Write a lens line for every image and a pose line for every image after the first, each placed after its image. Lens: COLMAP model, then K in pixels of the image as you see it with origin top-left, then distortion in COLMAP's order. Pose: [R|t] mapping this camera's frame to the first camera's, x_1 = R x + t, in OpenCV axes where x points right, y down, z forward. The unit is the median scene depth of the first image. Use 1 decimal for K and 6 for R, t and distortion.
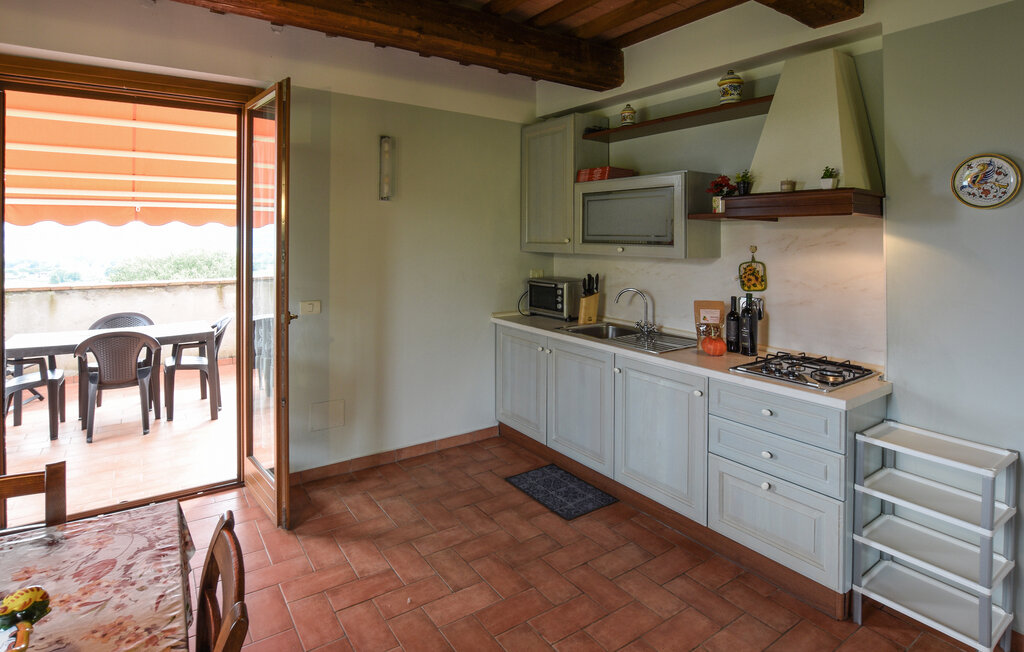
lens RADIAL K [[539.4, 0, 489.7], [0, 539.4, 231.6], [0, 0, 1]] dist [-0.017750, -0.000068]
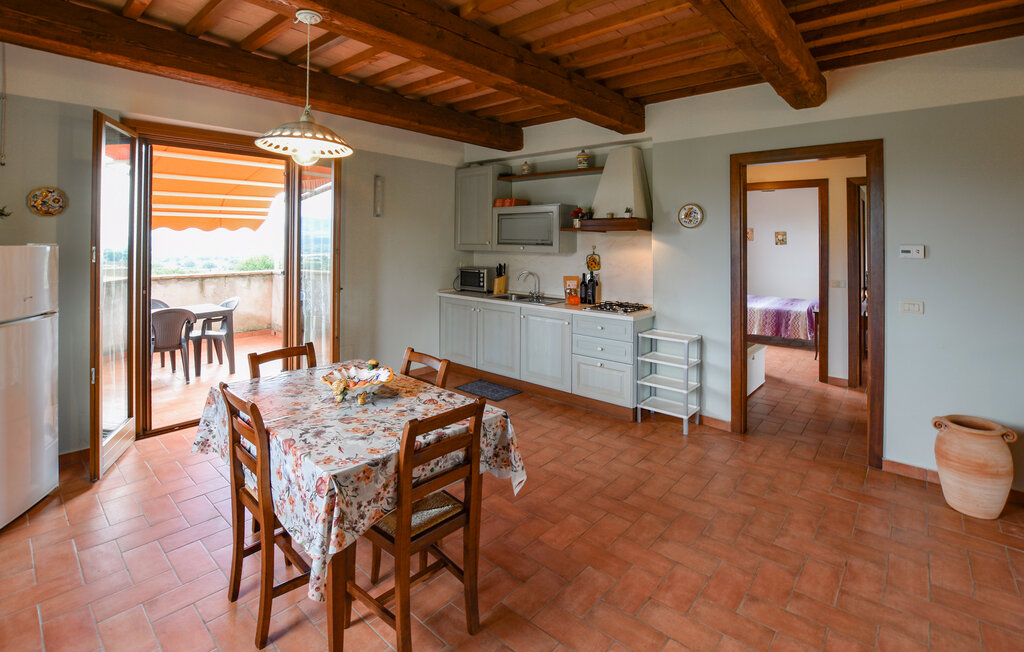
lens RADIAL K [[485.7, 0, 495.9], [0, 485.7, 239.9], [0, 0, 1]] dist [-0.019175, 0.000015]
pose [[0.966704, 0.000993, 0.255894, -0.250595], [-0.003613, 0.999946, 0.009771, -0.007737], [-0.255870, -0.010370, 0.966656, -0.503384]]
